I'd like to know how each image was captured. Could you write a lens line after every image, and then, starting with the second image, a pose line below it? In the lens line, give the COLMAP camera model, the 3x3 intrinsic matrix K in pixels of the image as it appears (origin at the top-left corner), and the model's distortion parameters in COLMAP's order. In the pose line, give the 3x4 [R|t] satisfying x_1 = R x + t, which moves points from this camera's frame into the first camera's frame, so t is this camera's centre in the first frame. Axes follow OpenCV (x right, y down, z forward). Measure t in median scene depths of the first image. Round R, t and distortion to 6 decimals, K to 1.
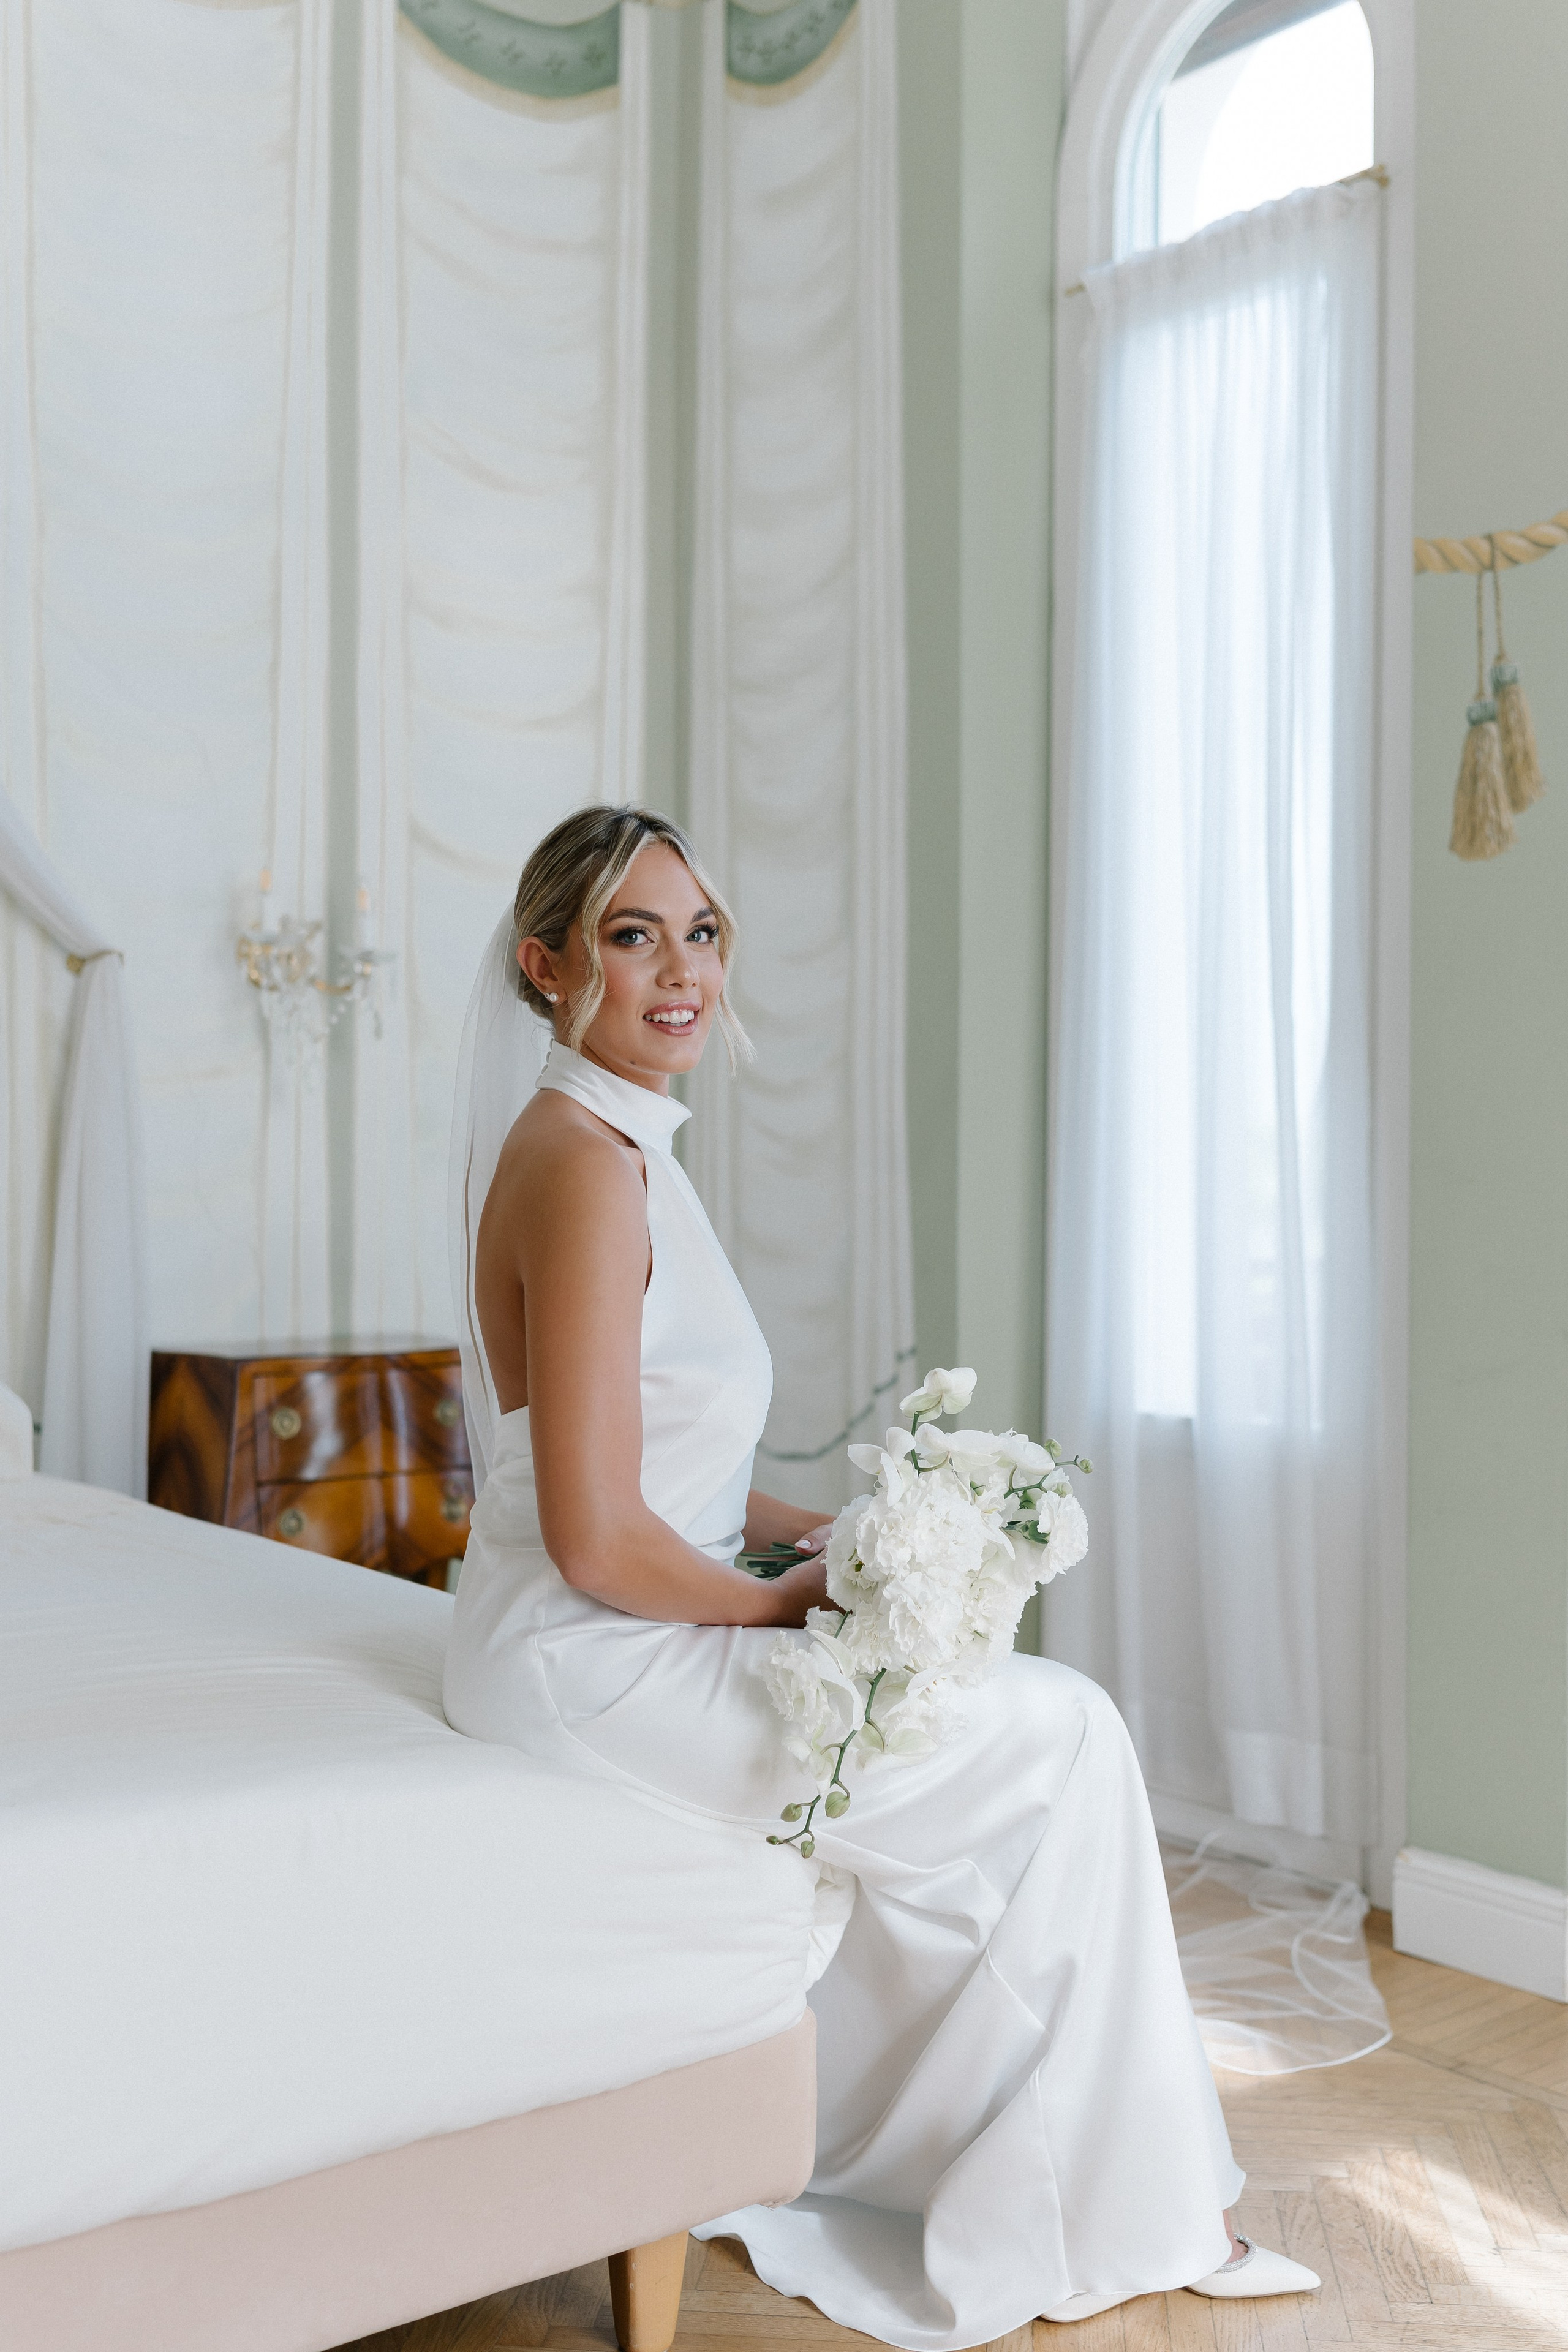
lens RADIAL K [[2455.9, 0, 782.2], [0, 2455.9, 1199.7], [0, 0, 1]] dist [0.011372, 0.002591]
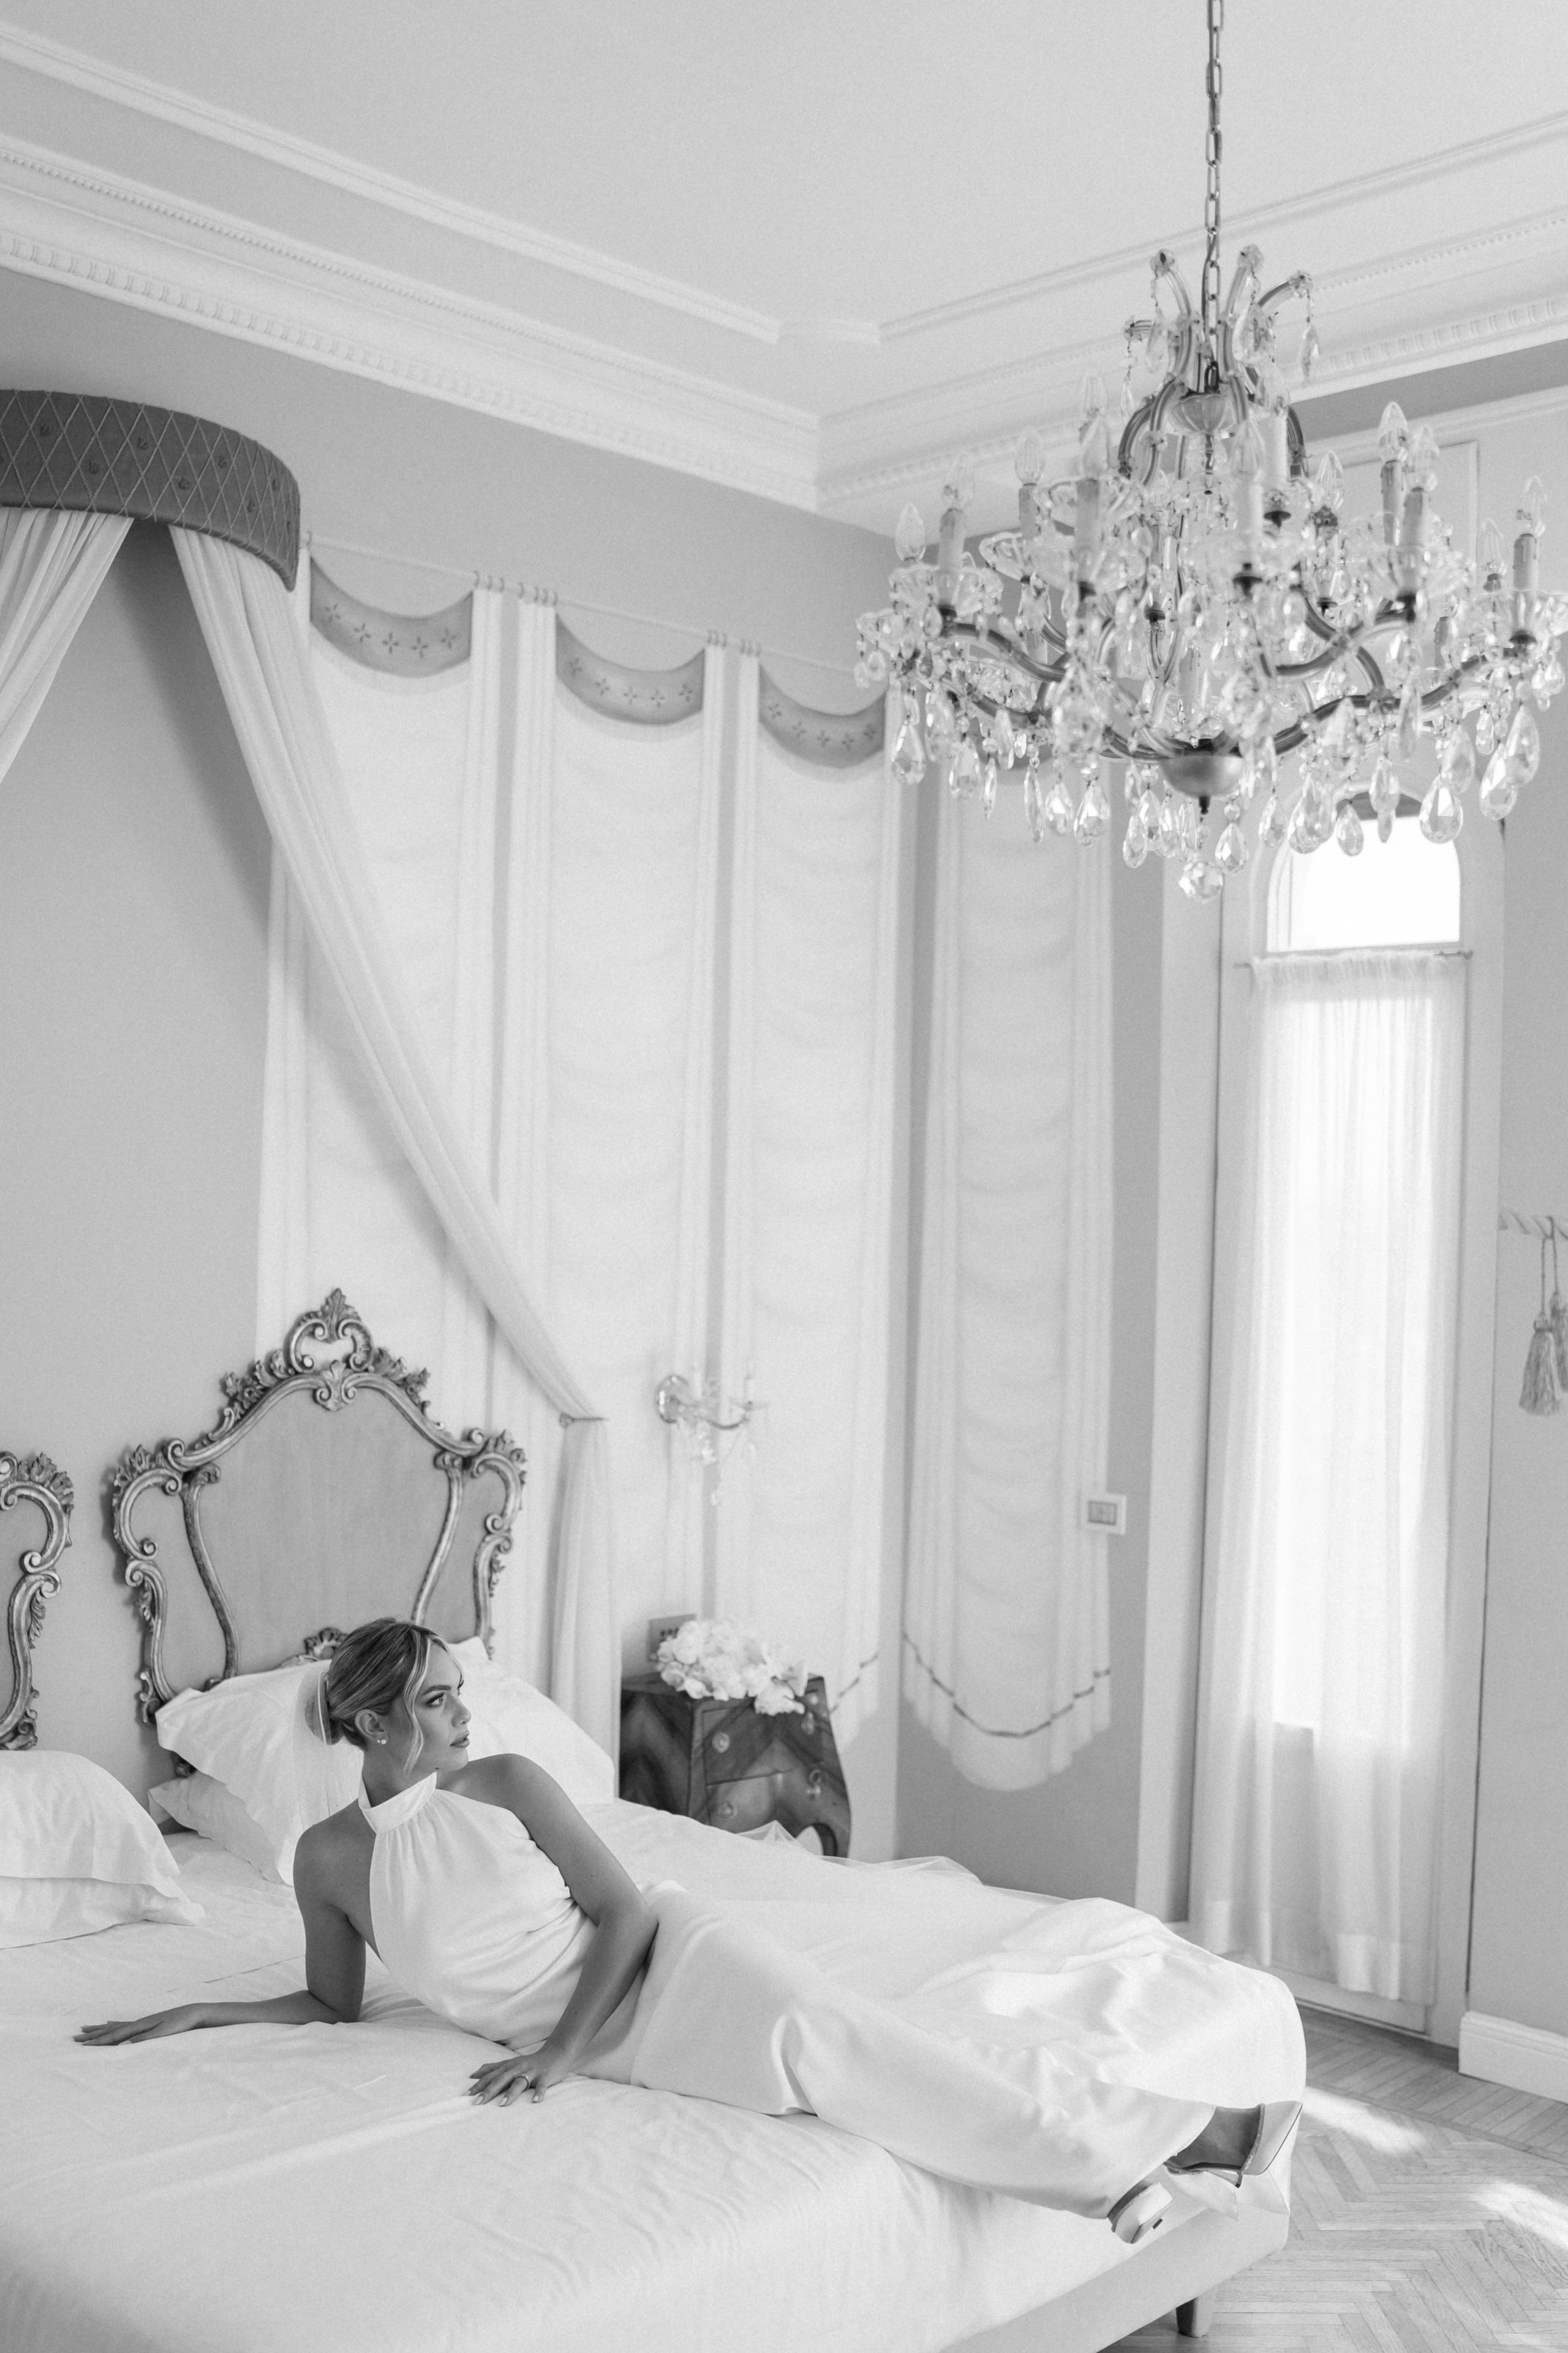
lens RADIAL K [[2504.2, 0, 690.1], [0, 2504.2, 1222.7], [0, 0, 1]] dist [-0.197593, 0.246001]
pose [[0.993891, 0.015309, 0.109300, -0.359762], [-0.016326, 0.999831, 0.008415, -0.214350], [-0.109152, -0.010148, 0.993973, -0.434080]]
